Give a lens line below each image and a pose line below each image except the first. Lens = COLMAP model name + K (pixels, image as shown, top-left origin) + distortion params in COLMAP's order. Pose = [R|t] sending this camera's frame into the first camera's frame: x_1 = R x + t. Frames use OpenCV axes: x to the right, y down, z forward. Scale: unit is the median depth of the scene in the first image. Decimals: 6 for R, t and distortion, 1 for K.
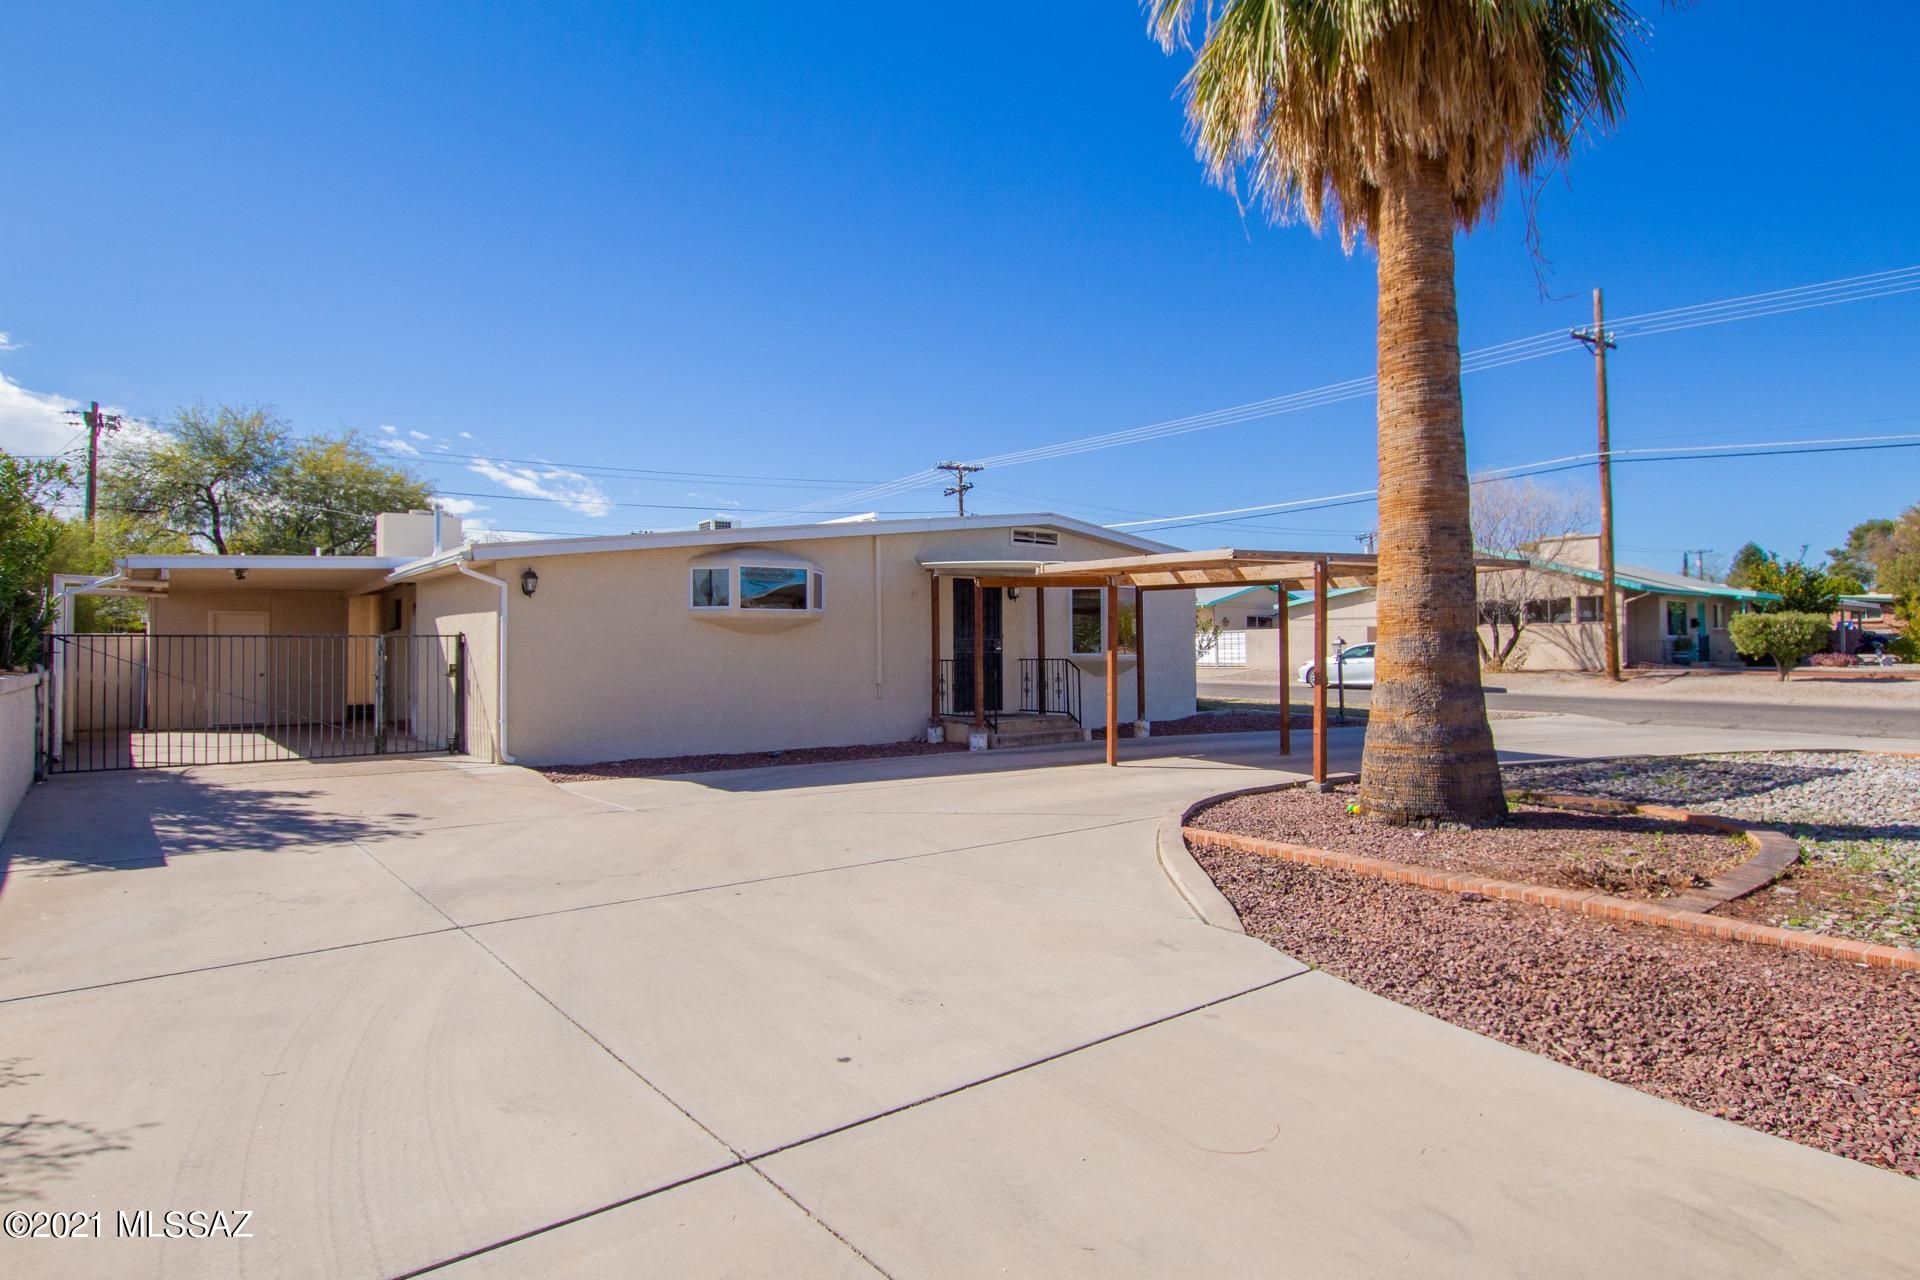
lens RADIAL K [[1096.8, 0, 964.6], [0, 1096.8, 614.2], [0, 0, 1]] dist [-0.014756, 0.002256]
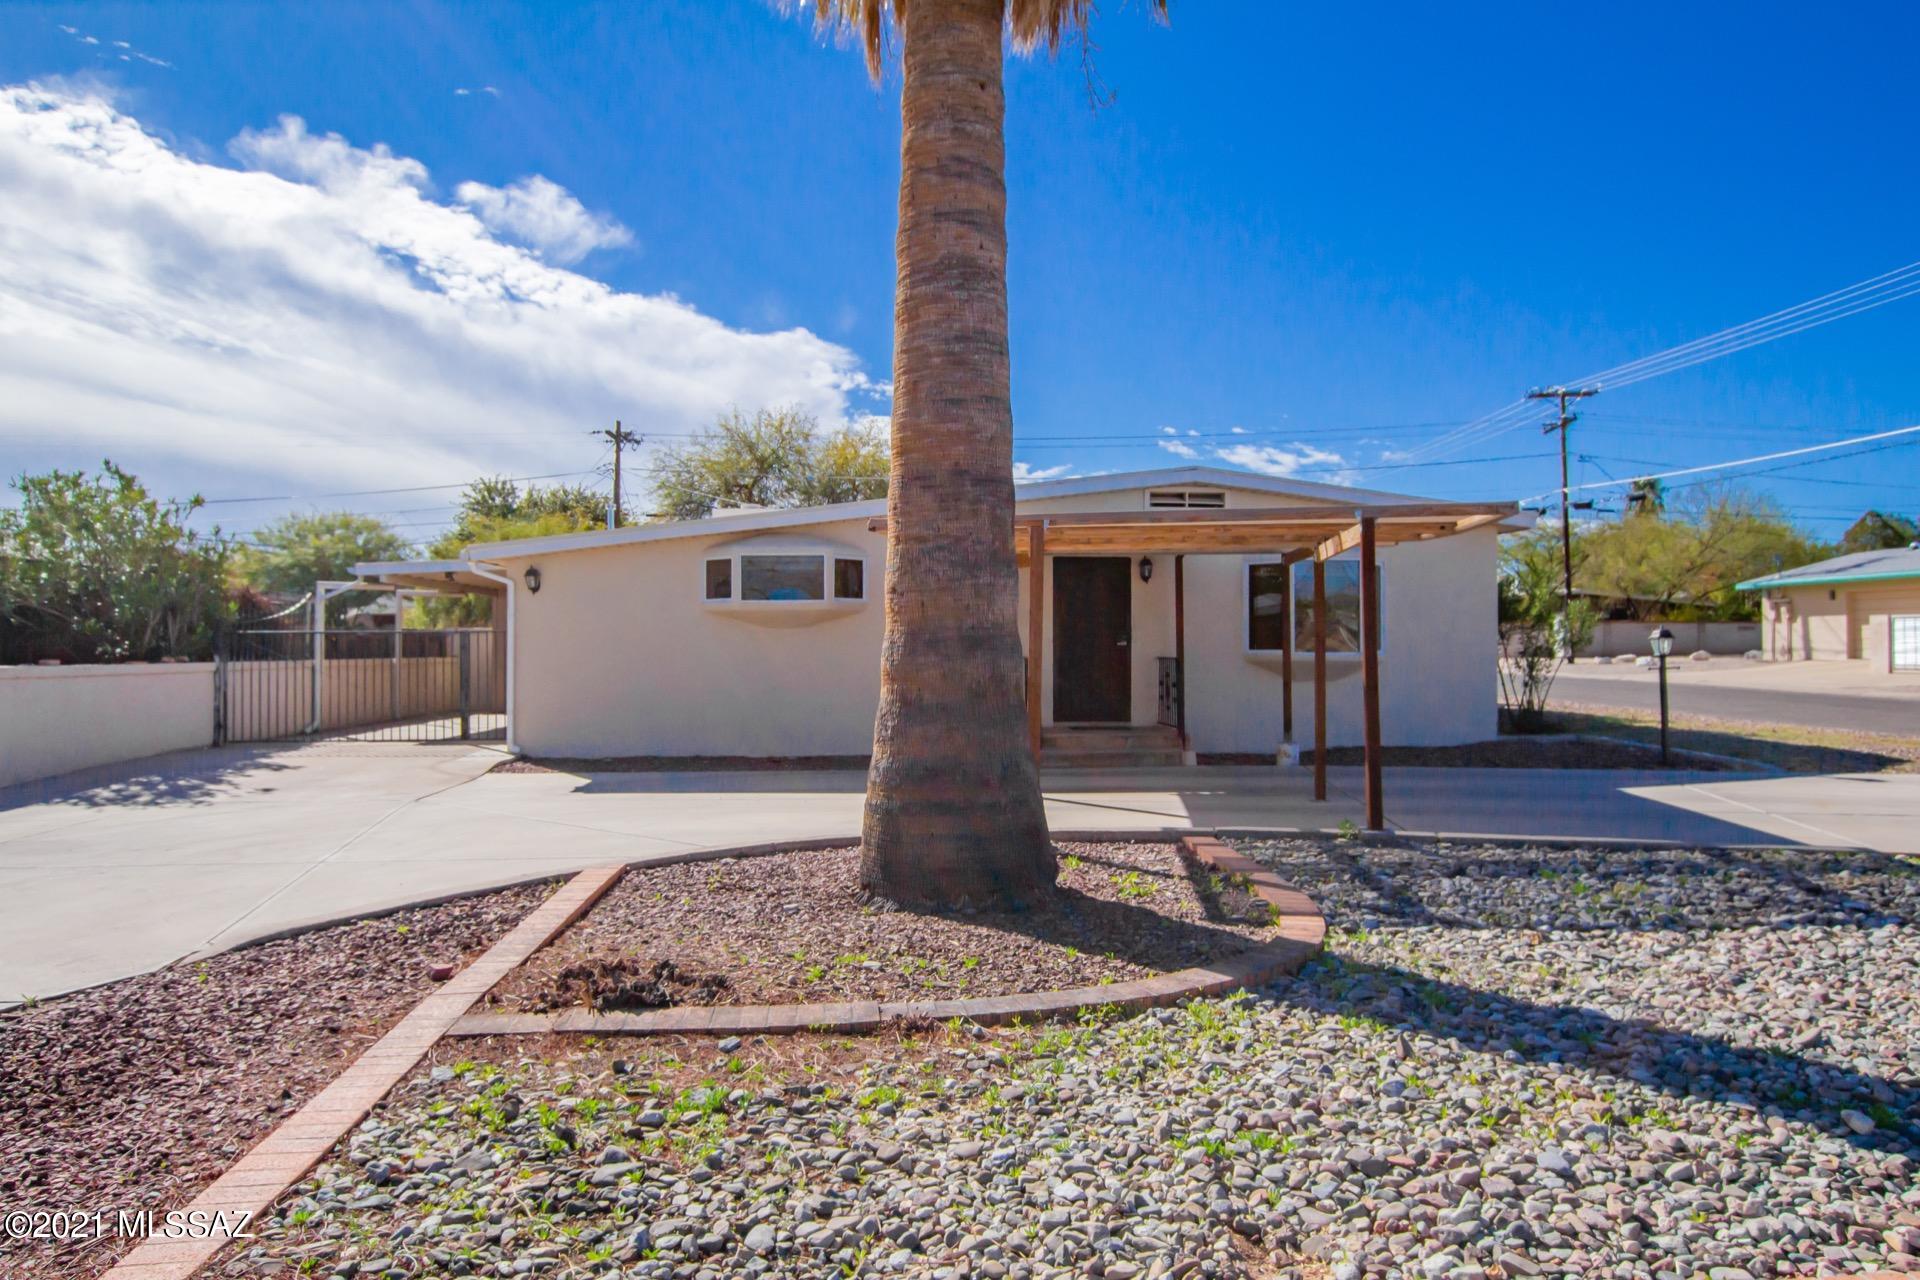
lens RADIAL K [[1265.5, 0, 960.0], [0, 1265.5, 640.0], [0, 0, 1]] dist [-0.004265, -0.000047]
pose [[0.828567, 0.002712, -0.559883, 0.449567], [0.017778, 0.999357, 0.031150, -0.001416], [0.559607, -0.035763, 0.827986, 0.172733]]
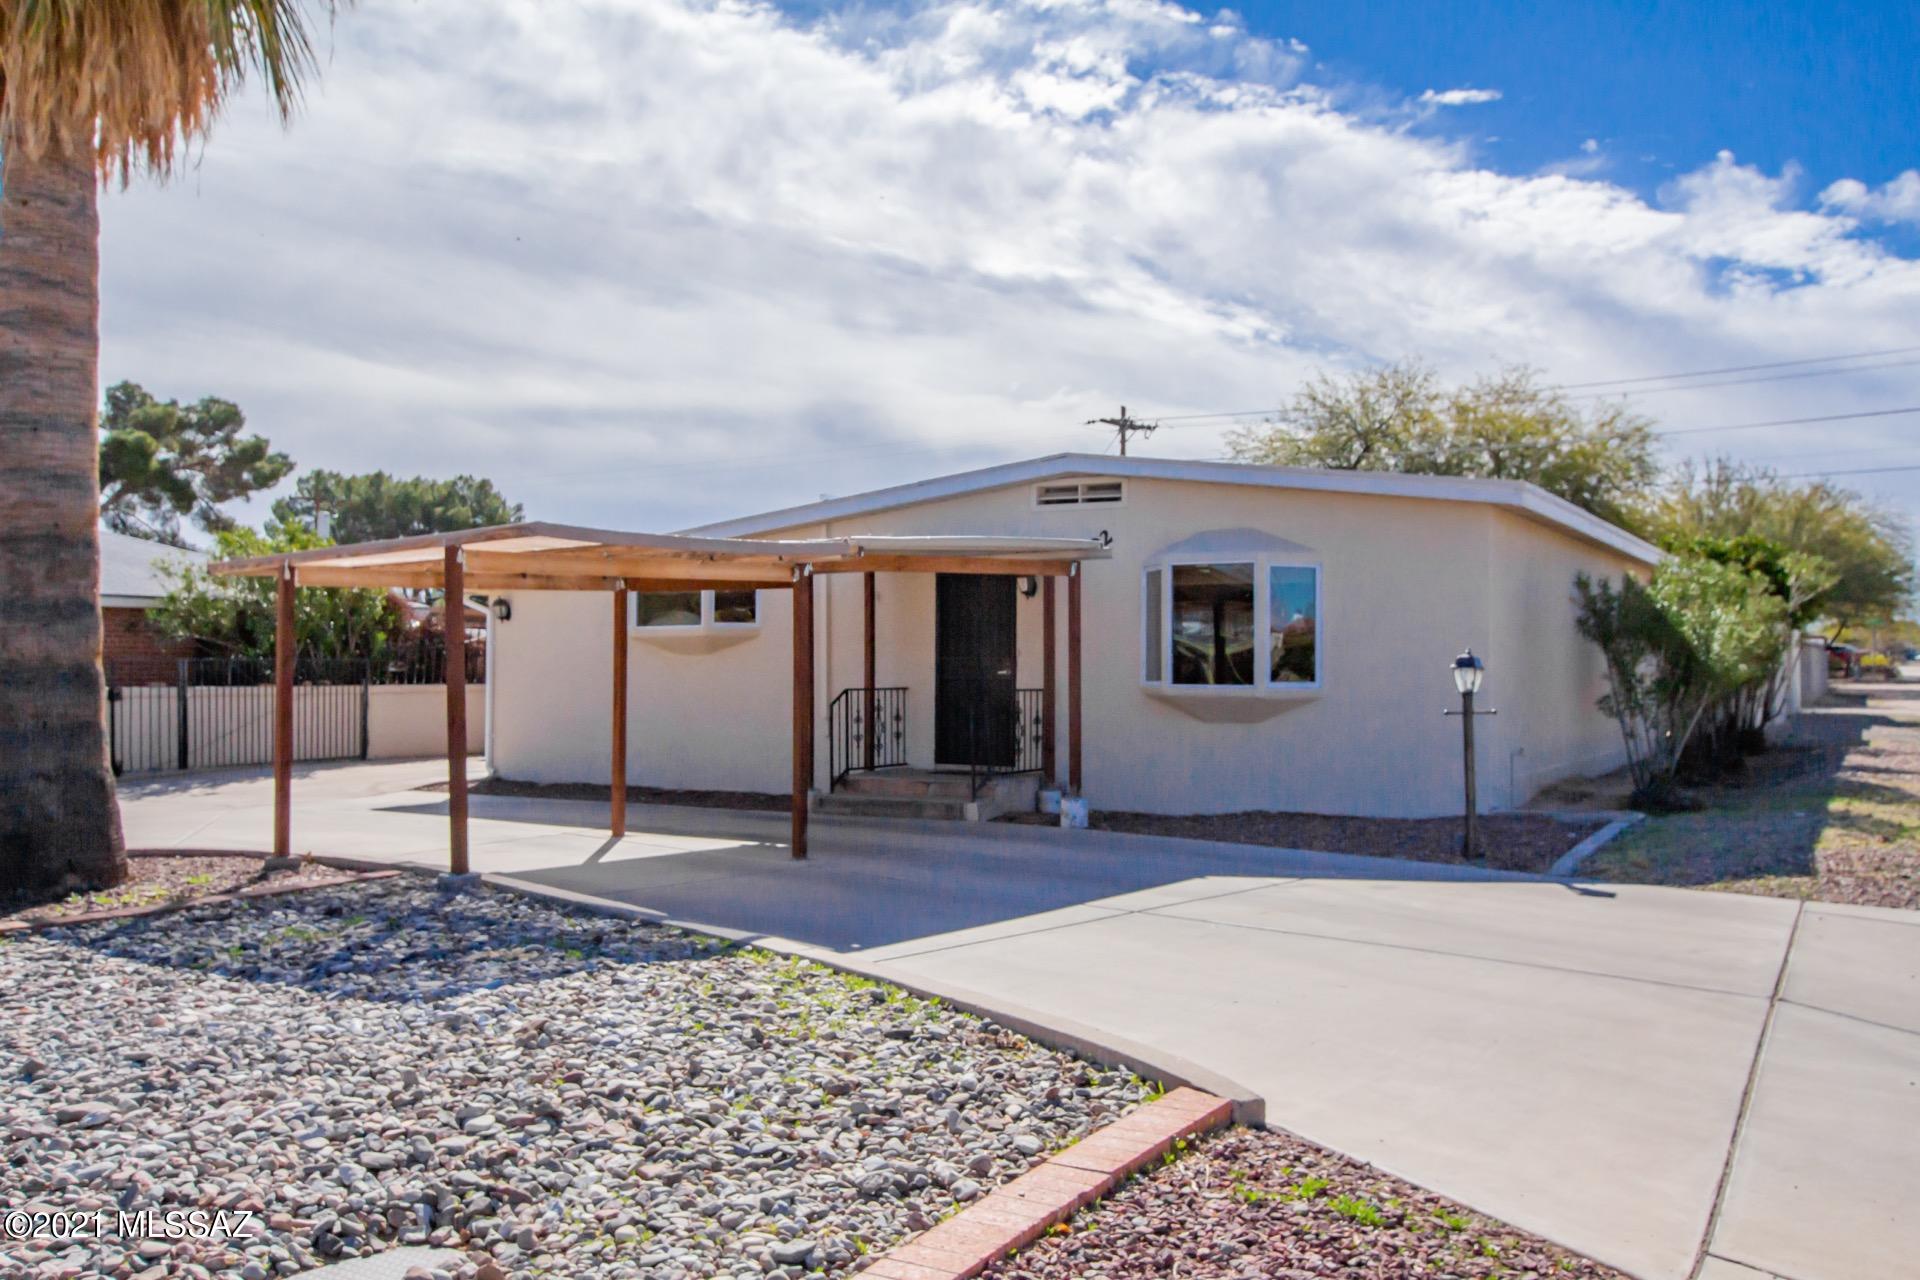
lens RADIAL K [[1568.0, 0, 960.0], [0, 1568.0, 640.0], [0, 0, 1]] dist [-0.001244, 0.000853]
pose [[0.371522, -0.010188, -0.928368, 0.892630], [0.029242, 0.999572, 0.000733, 0.010562], [0.927964, -0.027420, 0.371661, 0.626645]]
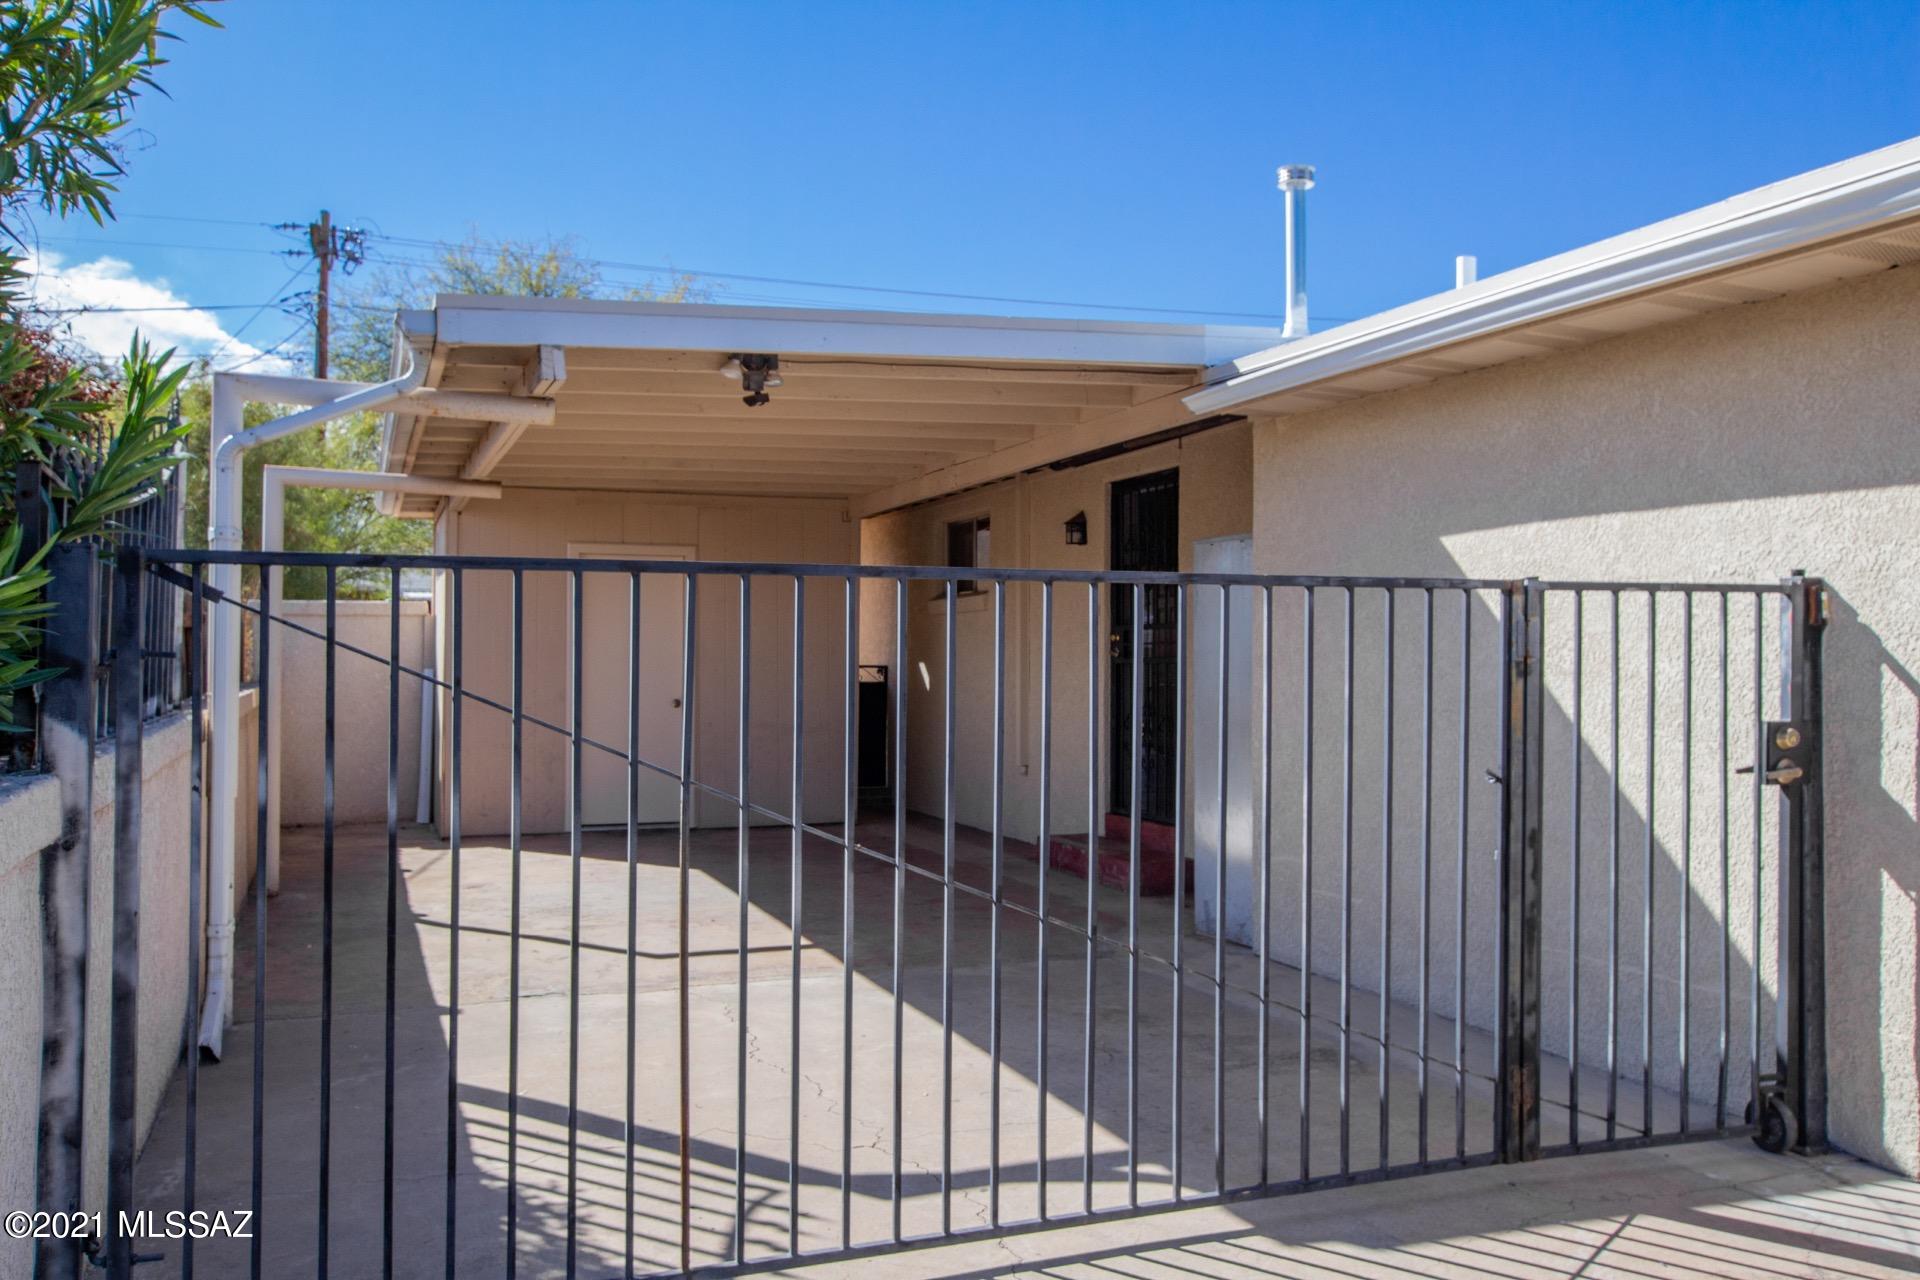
lens RADIAL K [[1568.0, 0, 960.0], [0, 1568.0, 640.0], [0, 0, 1]] dist [-0.001244, 0.000853]
pose [[0.957958, 0.011103, -0.286693, -0.436957], [-0.003398, 0.999620, 0.027358, 0.017544], [0.286888, -0.025234, 0.957632, 0.543772]]
